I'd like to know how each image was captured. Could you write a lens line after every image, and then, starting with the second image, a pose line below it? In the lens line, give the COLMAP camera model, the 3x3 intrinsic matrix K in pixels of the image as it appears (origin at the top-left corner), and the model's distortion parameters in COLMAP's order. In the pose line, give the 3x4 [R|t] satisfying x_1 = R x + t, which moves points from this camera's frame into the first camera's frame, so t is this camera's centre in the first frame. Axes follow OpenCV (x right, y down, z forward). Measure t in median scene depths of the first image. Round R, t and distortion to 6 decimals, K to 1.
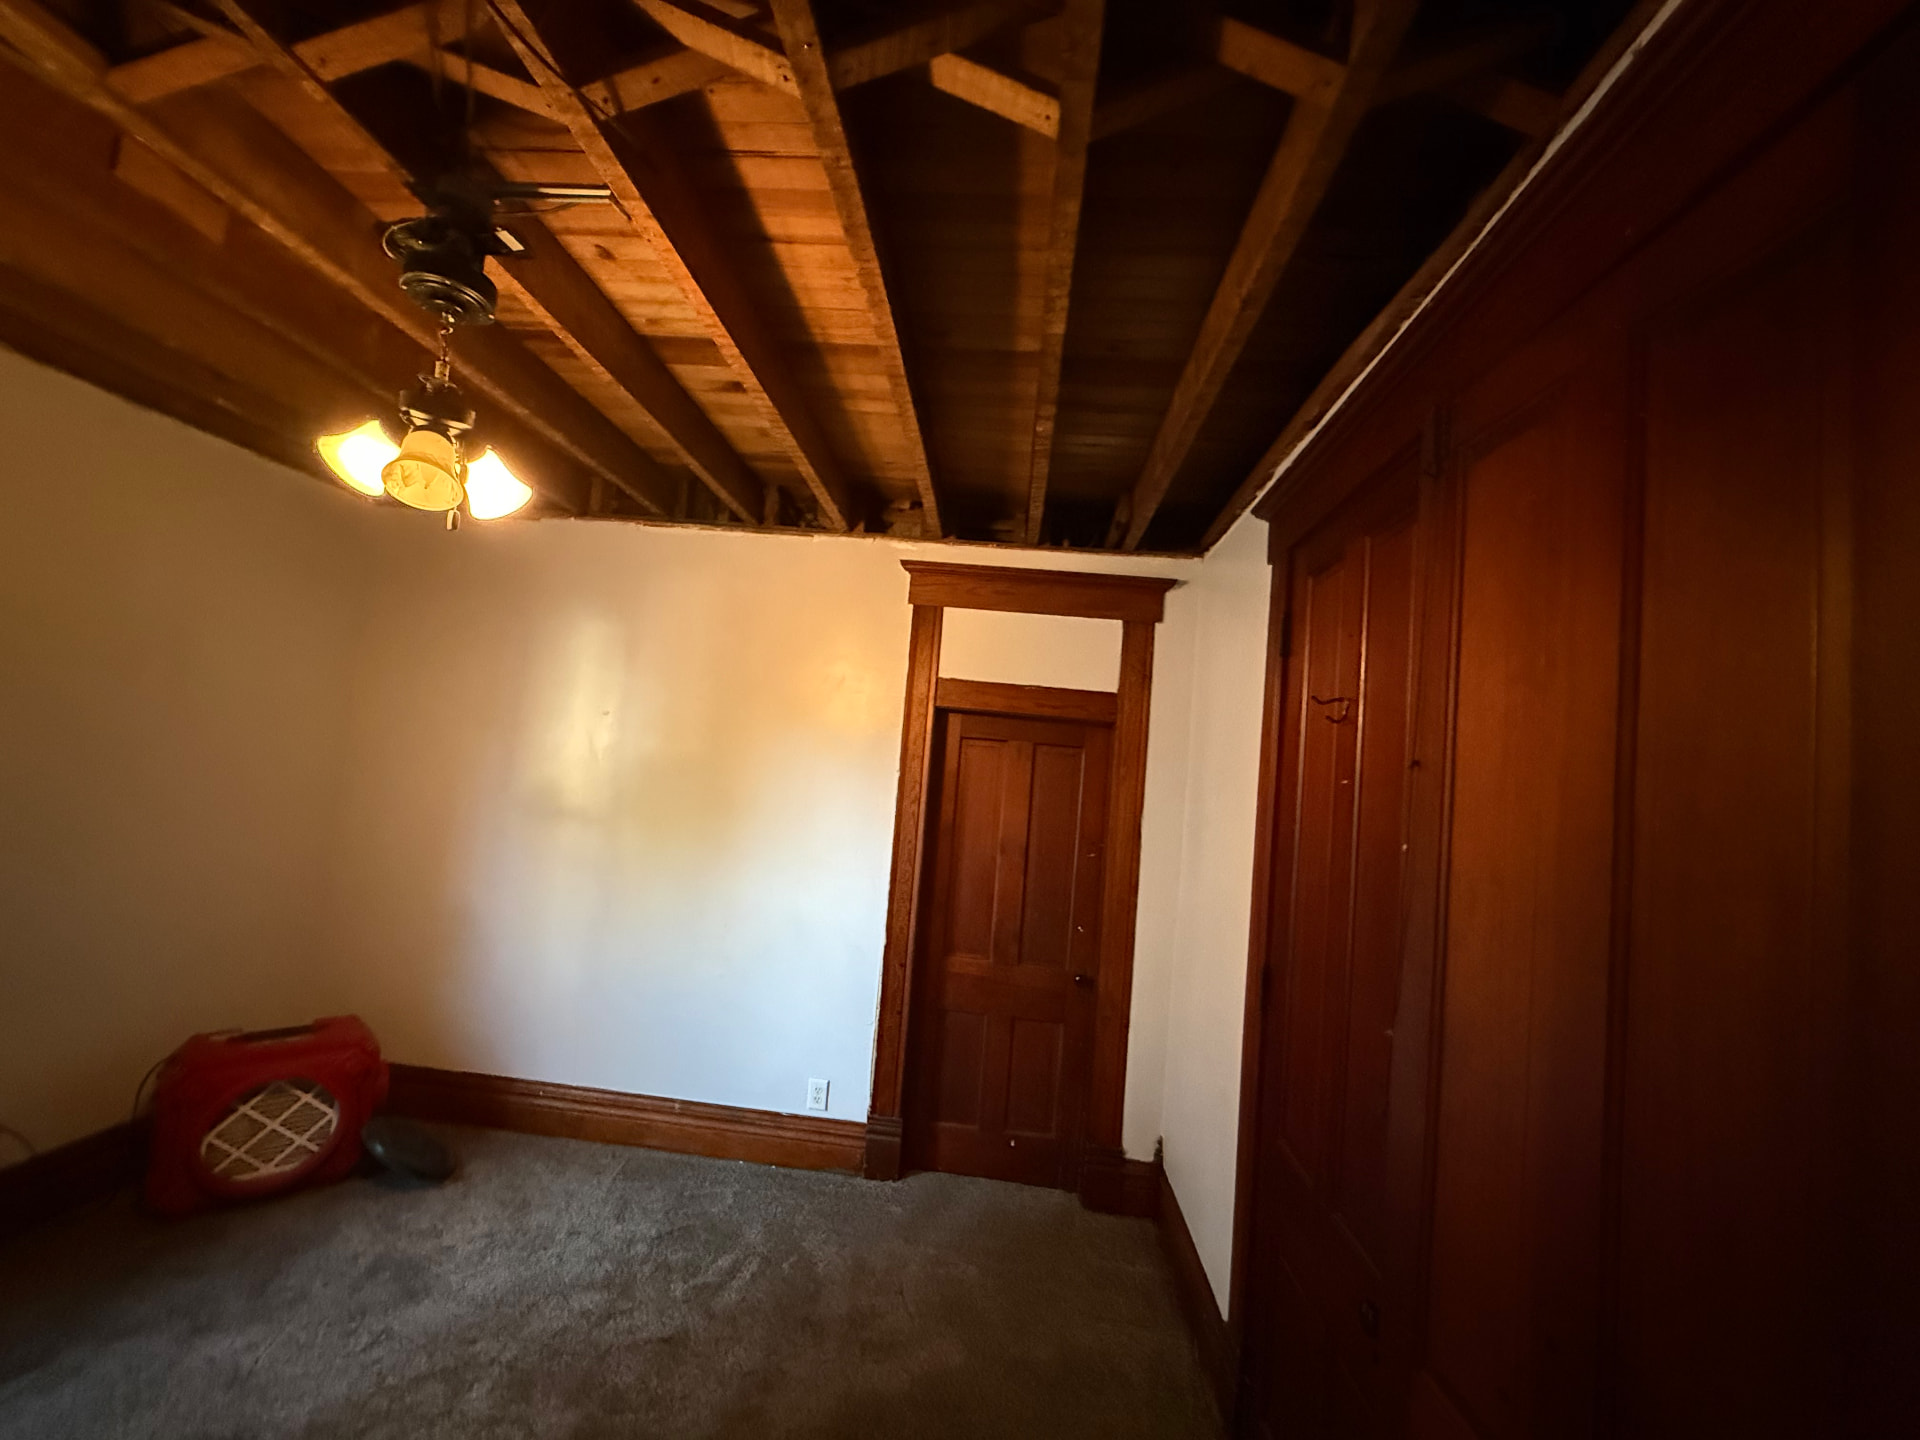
lens RADIAL K [[769.3, 0, 952.6], [0, 769.3, 723.0], [0, 0, 1]] dist [0.003901, 0.000156]
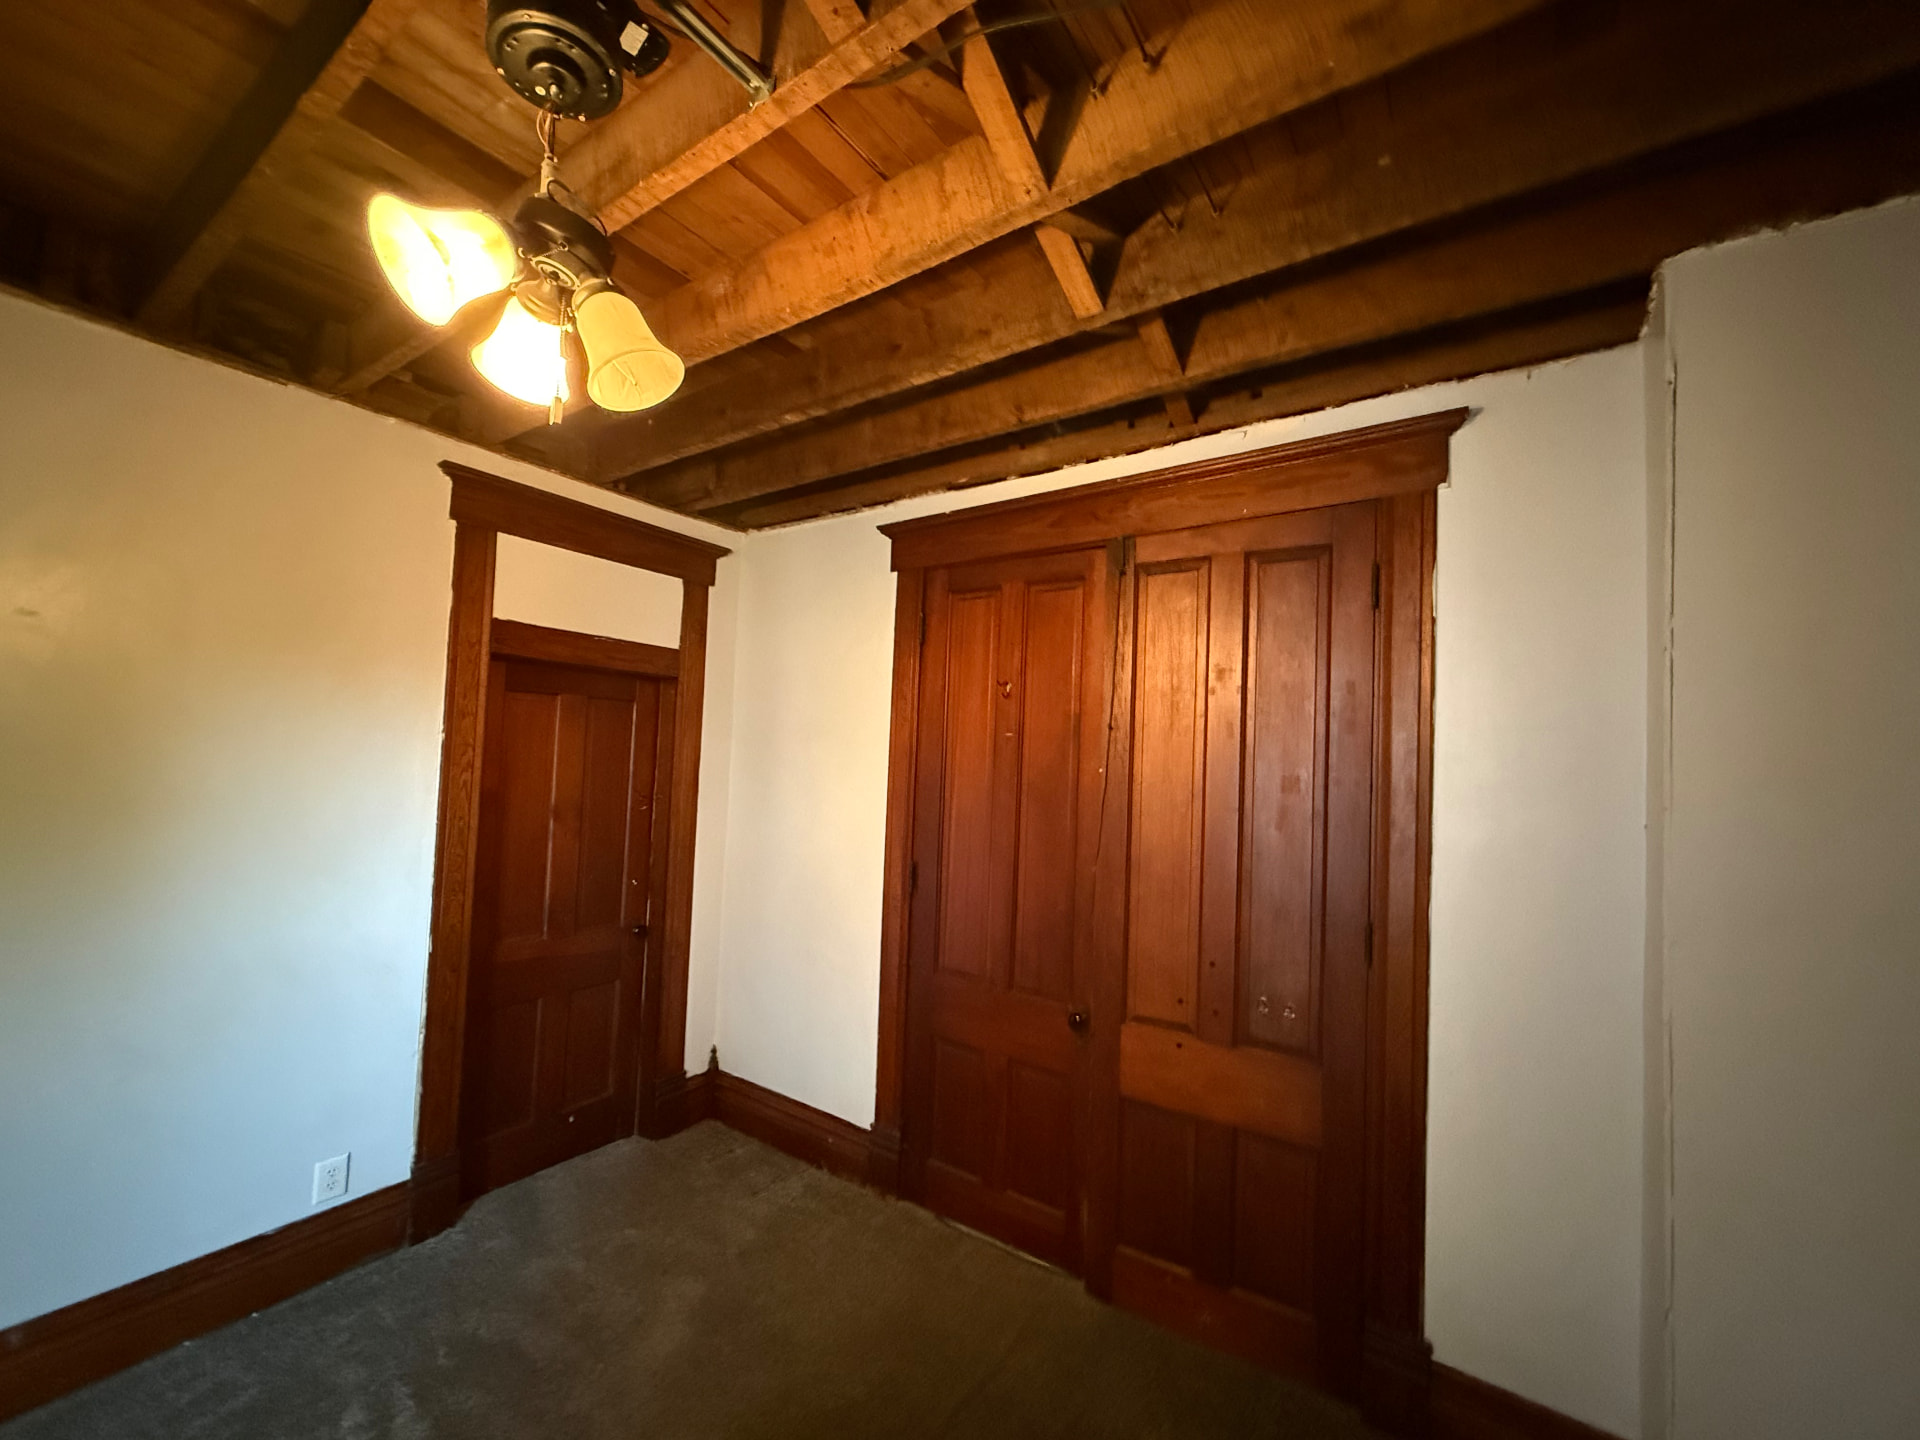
lens RADIAL K [[769.3, 0, 949.5], [0, 769.3, 721.1], [0, 0, 1]] dist [0.003901, 0.000156]
pose [[0.507387, -0.025918, 0.861328, -0.493642], [-0.046422, 0.997274, 0.057354, -0.019042], [-0.860467, -0.069085, 0.504801, 0.155872]]
